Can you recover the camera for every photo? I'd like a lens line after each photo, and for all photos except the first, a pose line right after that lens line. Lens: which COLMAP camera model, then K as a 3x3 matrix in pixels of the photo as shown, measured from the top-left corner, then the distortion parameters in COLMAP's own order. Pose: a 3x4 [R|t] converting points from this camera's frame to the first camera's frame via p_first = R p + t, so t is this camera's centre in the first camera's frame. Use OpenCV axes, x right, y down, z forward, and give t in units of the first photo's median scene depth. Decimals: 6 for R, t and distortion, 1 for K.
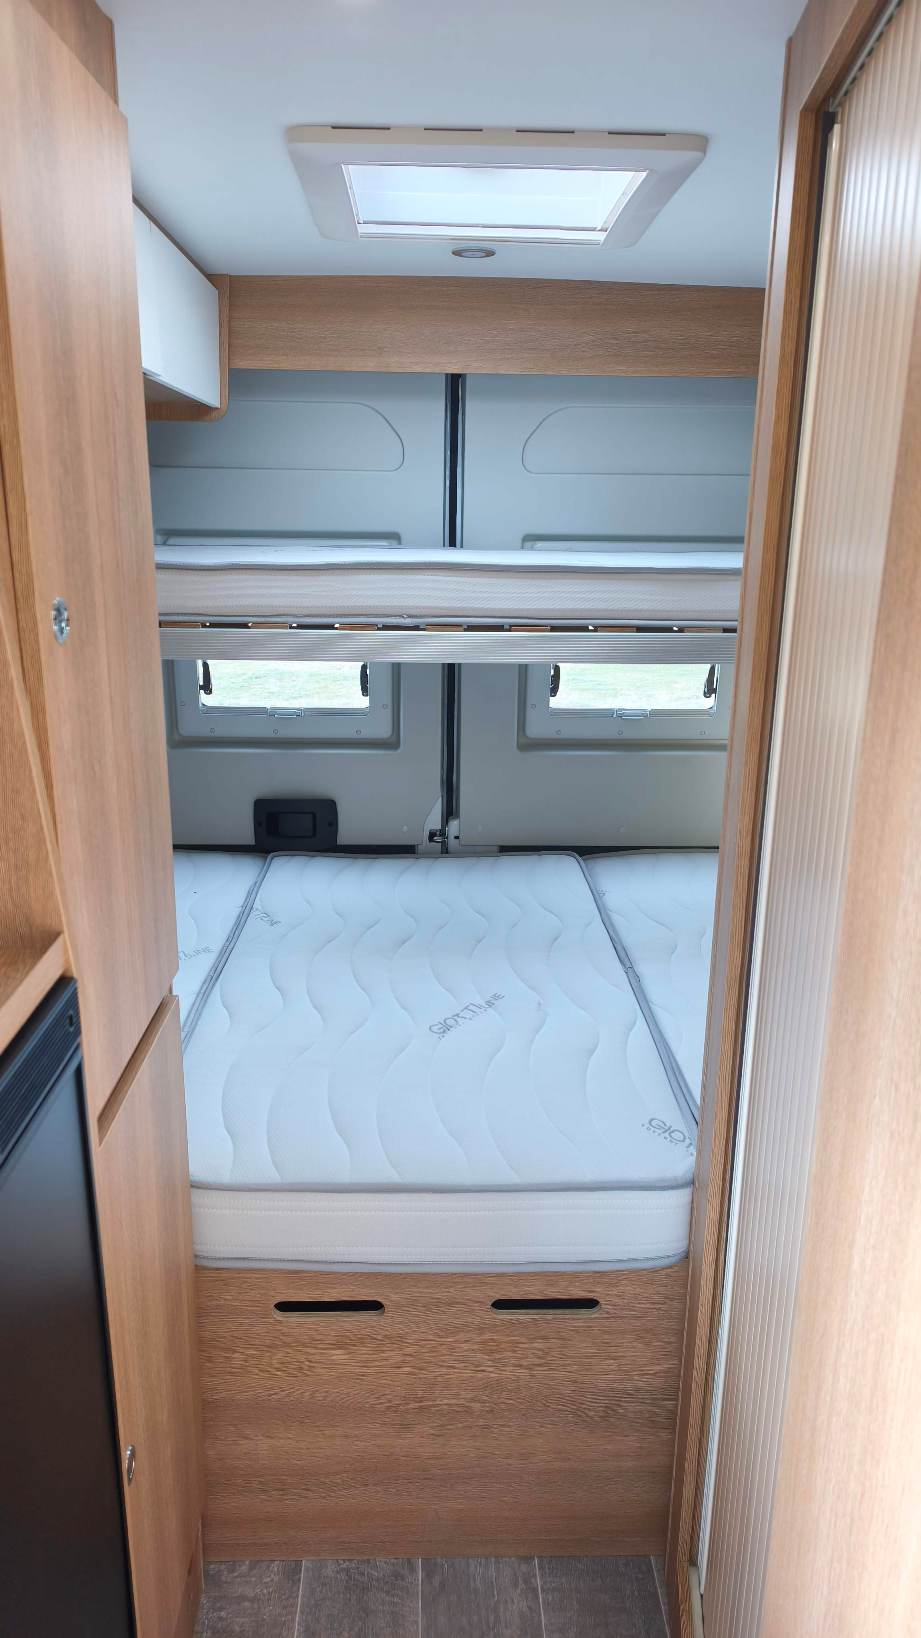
lens RADIAL K [[1098.2, 0, 455.4], [0, 1098.2, 820.0], [0, 0, 1]] dist [0.049995, -0.051557]
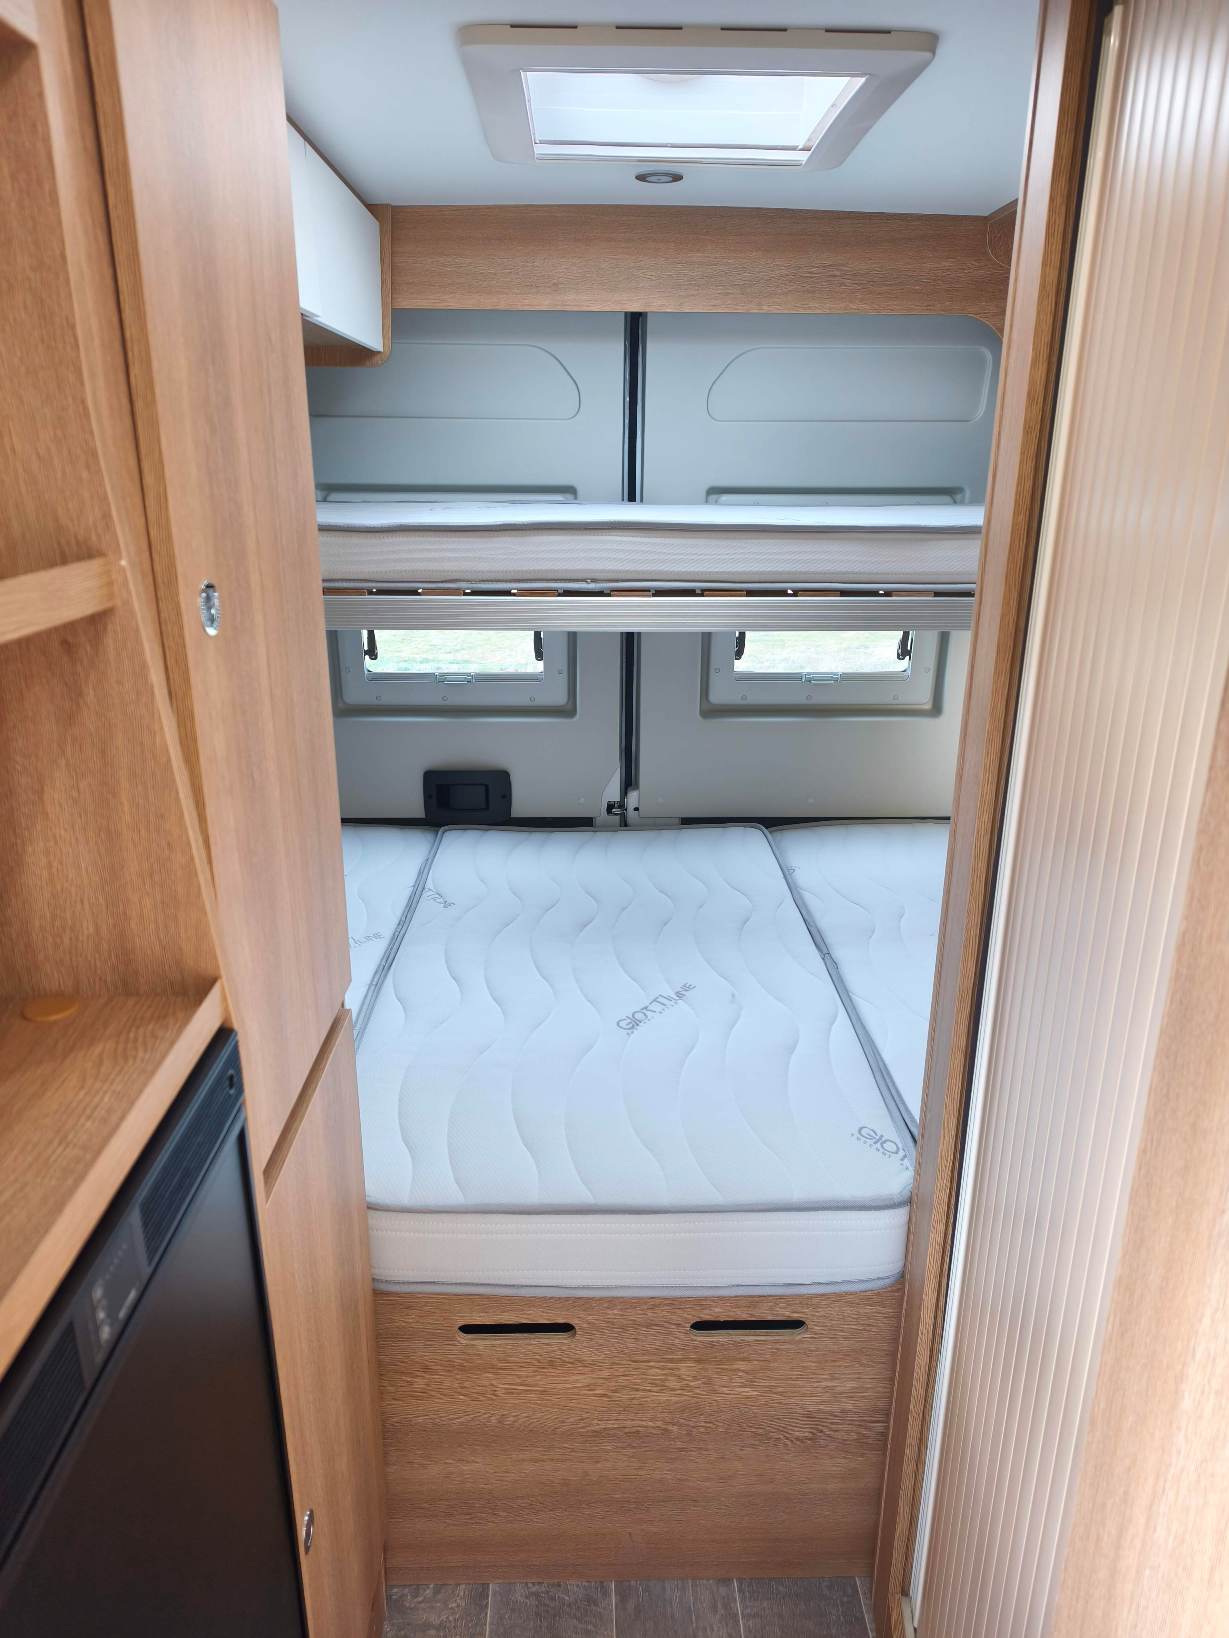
lens RADIAL K [[1097.5, 0, 615.5], [0, 1097.5, 816.3], [0, 0, 1]] dist [0.045487, -0.043843]
pose [[0.999981, -0.005671, -0.002379, -0.019052], [0.005766, 0.999094, 0.042157, -0.023409], [0.002138, -0.042170, 0.999108, 0.062516]]
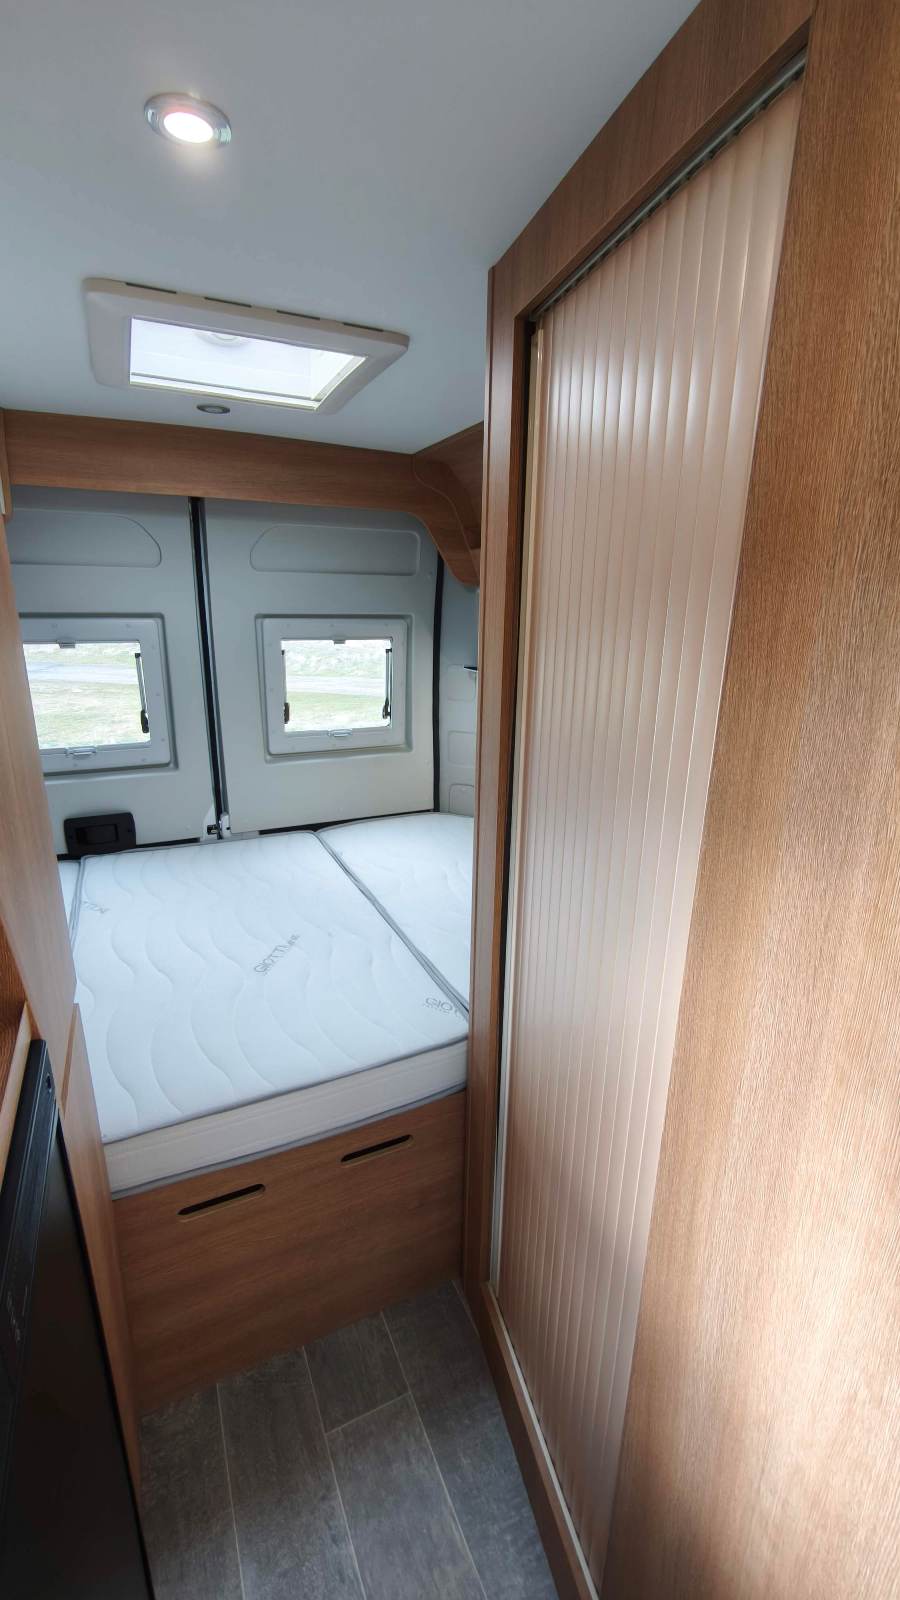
lens RADIAL K [[676.4, 0, 446.8], [0, 676.4, 806.3], [0, 0, 1]] dist [-0.001111, -0.000088]
pose [[0.918165, -0.115045, 0.379128, -0.086997], [0.106420, 0.993360, 0.043708, -0.026081], [-0.381639, 0.000216, 0.924311, 0.108022]]
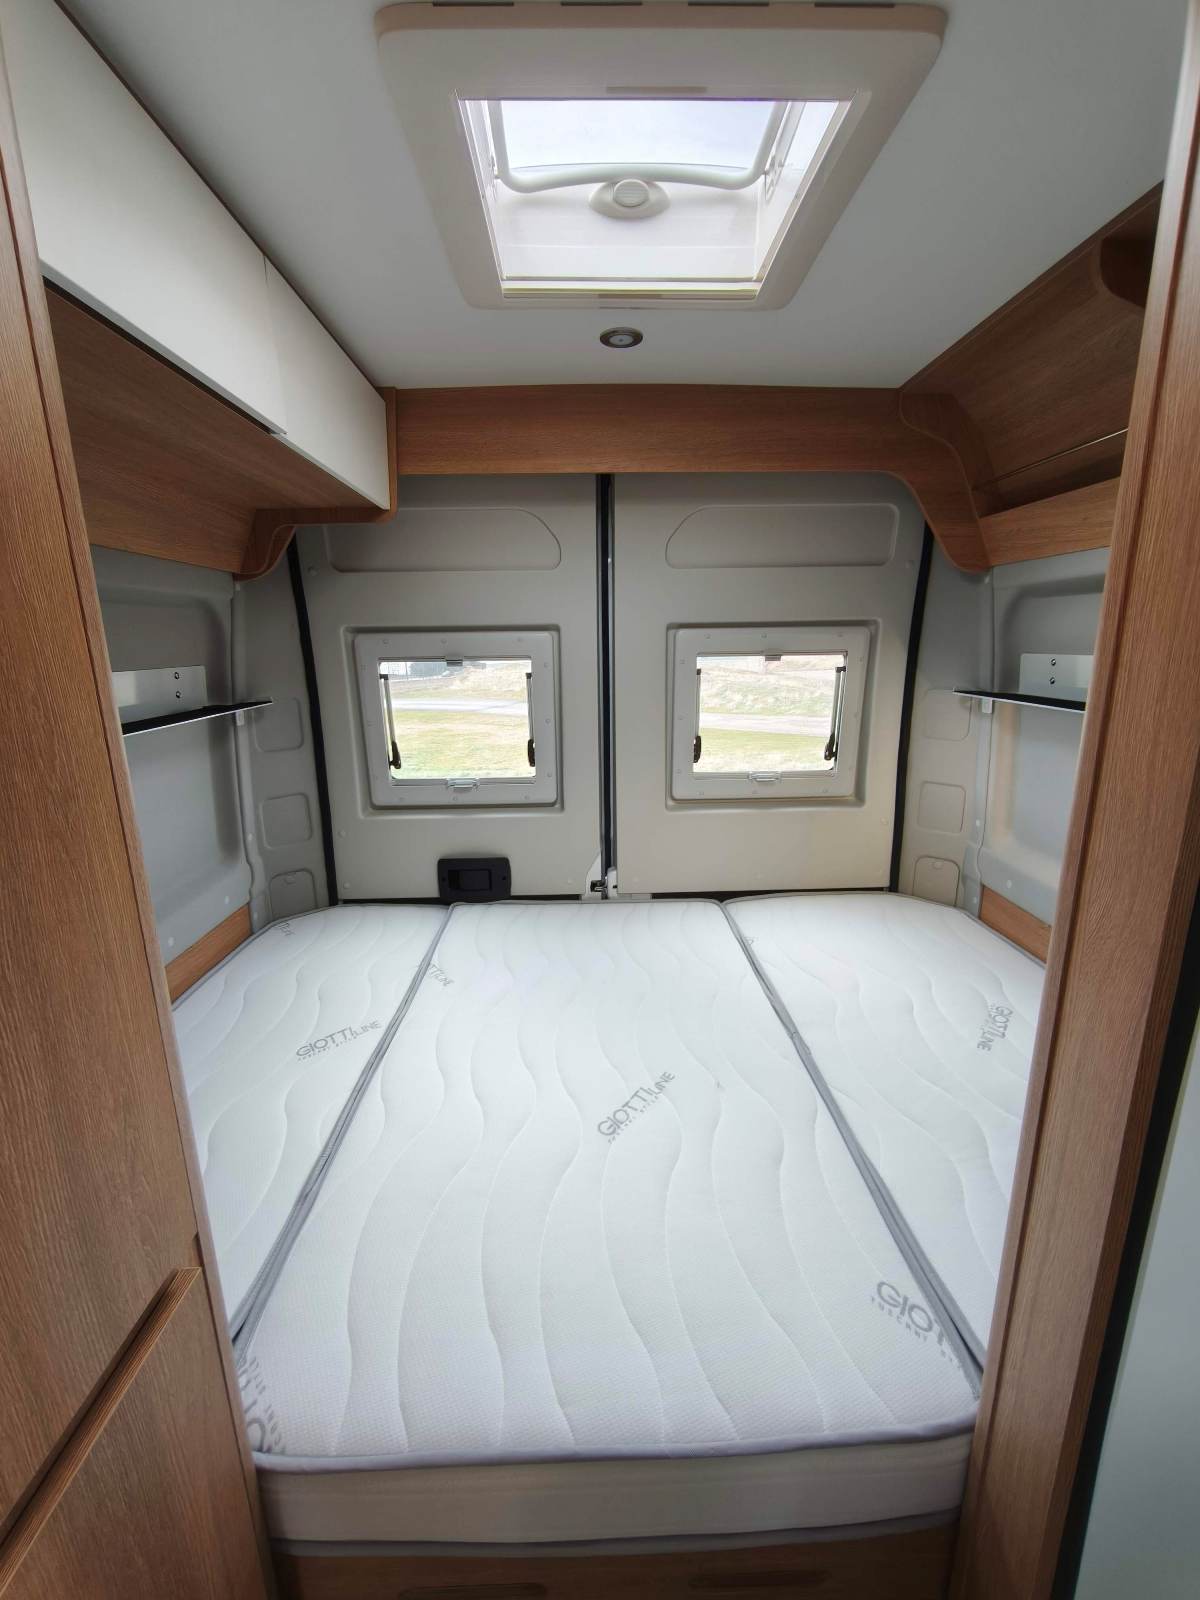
lens RADIAL K [[674.5, 0, 598.1], [0, 674.5, 803.7], [0, 0, 1]] dist [-0.000896, -0.000481]
pose [[0.999619, -0.025918, -0.009487, -0.009776], [0.025471, 0.998684, -0.044509, -0.051293], [0.010628, 0.044251, 0.998964, 0.372707]]
